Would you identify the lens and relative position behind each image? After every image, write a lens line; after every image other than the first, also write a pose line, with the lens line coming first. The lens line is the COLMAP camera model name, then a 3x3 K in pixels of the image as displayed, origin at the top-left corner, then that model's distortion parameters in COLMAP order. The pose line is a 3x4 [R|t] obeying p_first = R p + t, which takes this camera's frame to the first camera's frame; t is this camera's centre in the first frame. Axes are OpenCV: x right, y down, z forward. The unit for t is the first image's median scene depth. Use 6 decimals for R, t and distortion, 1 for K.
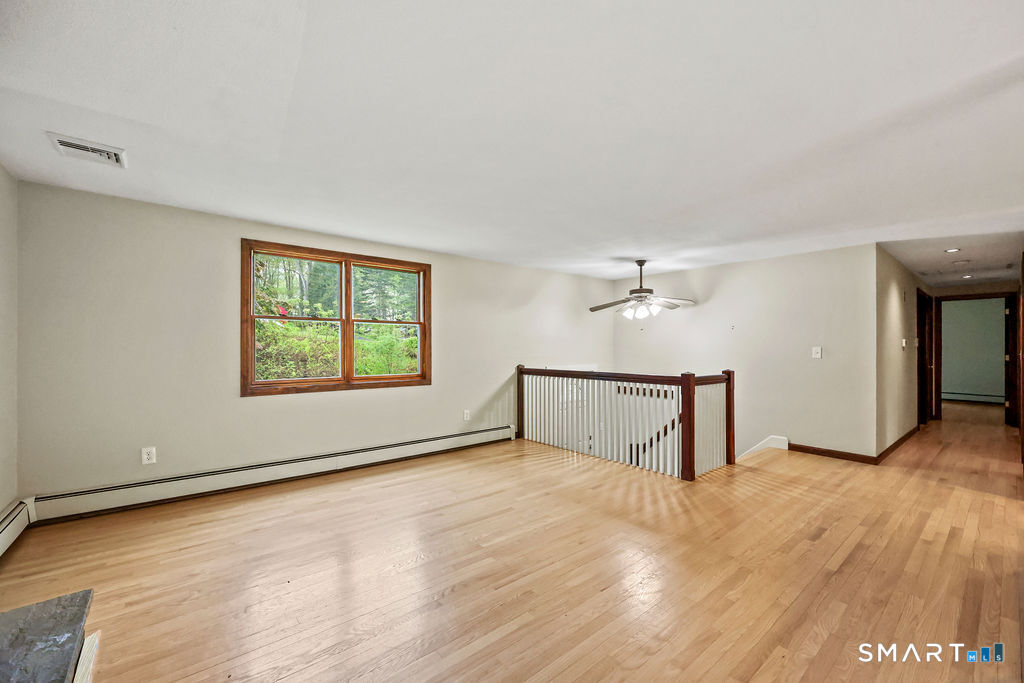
lens RADIAL K [[413.6, 0, 516.6], [0, 413.6, 342.3], [0, 0, 1]] dist [-0.001654, -0.000021]
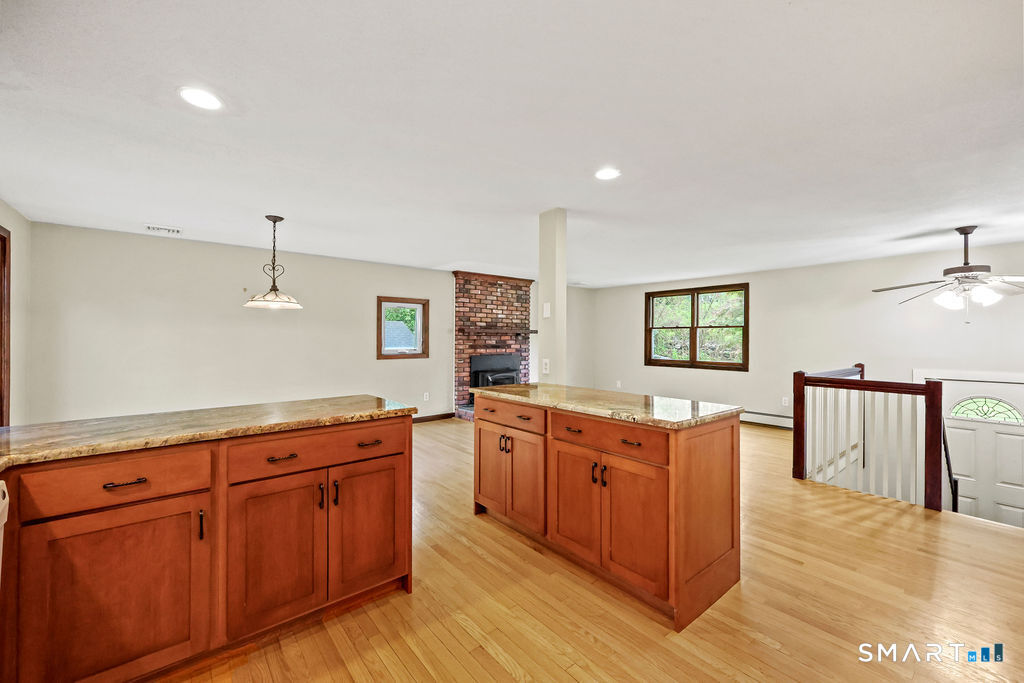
lens RADIAL K [[413.6, 0, 516.6], [0, 413.6, 342.3], [0, 0, 1]] dist [-0.001654, -0.000021]
pose [[-0.012088, 0.005872, -0.999910, 1.446780], [-0.000033, 0.999983, 0.005873, -0.002383], [0.999927, 0.000104, -0.012088, 0.331493]]
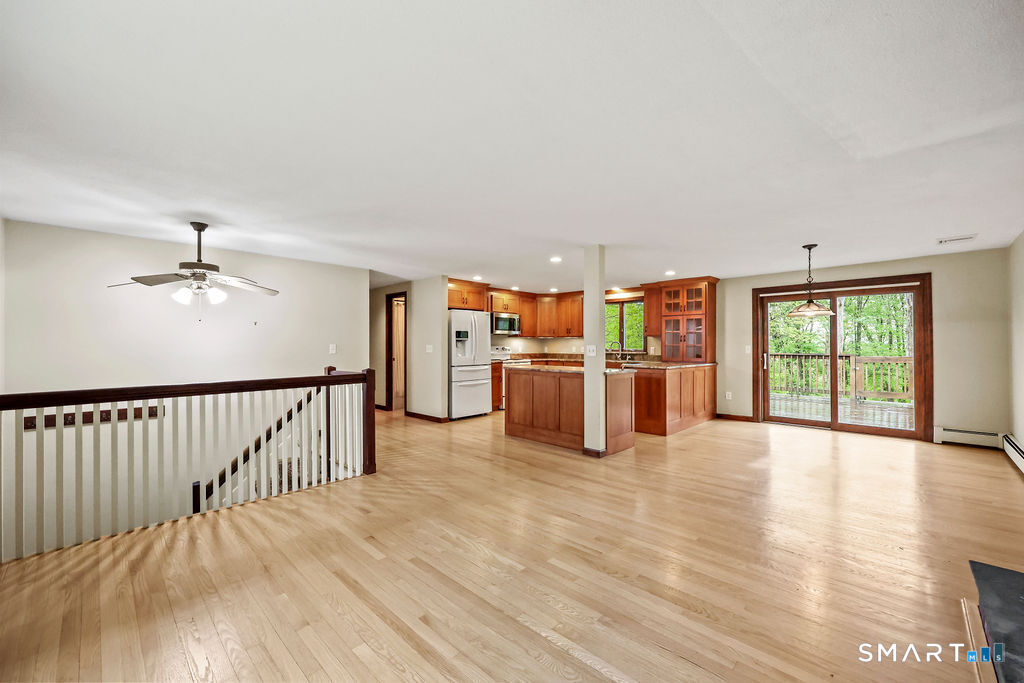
lens RADIAL K [[413.6, 0, 516.6], [0, 413.6, 342.3], [0, 0, 1]] dist [-0.001654, -0.000021]
pose [[-0.097137, 0.003909, 0.995263, -0.657386], [-0.004159, 0.999982, -0.004334, 0.009216], [-0.995262, -0.004560, -0.097119, 0.747421]]
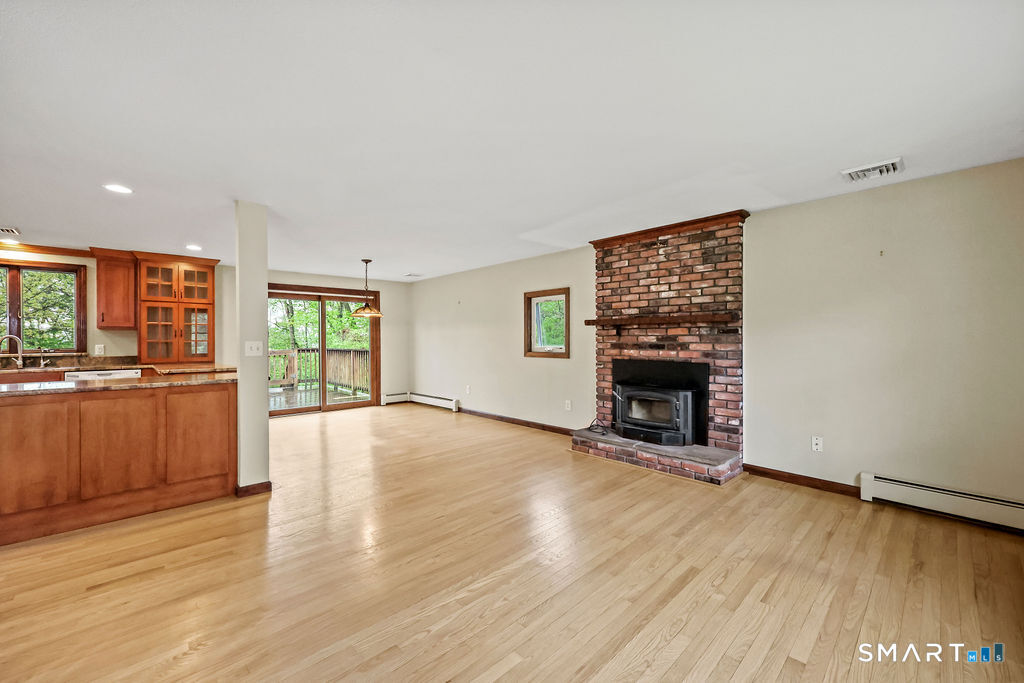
lens RADIAL K [[413.6, 0, 516.6], [0, 413.6, 342.3], [0, 0, 1]] dist [-0.001654, -0.000021]
pose [[-0.997998, 0.002374, -0.063207, 0.026428], [0.002187, 0.999993, 0.003028, 0.012548], [0.063214, 0.002884, -0.997996, 1.318930]]
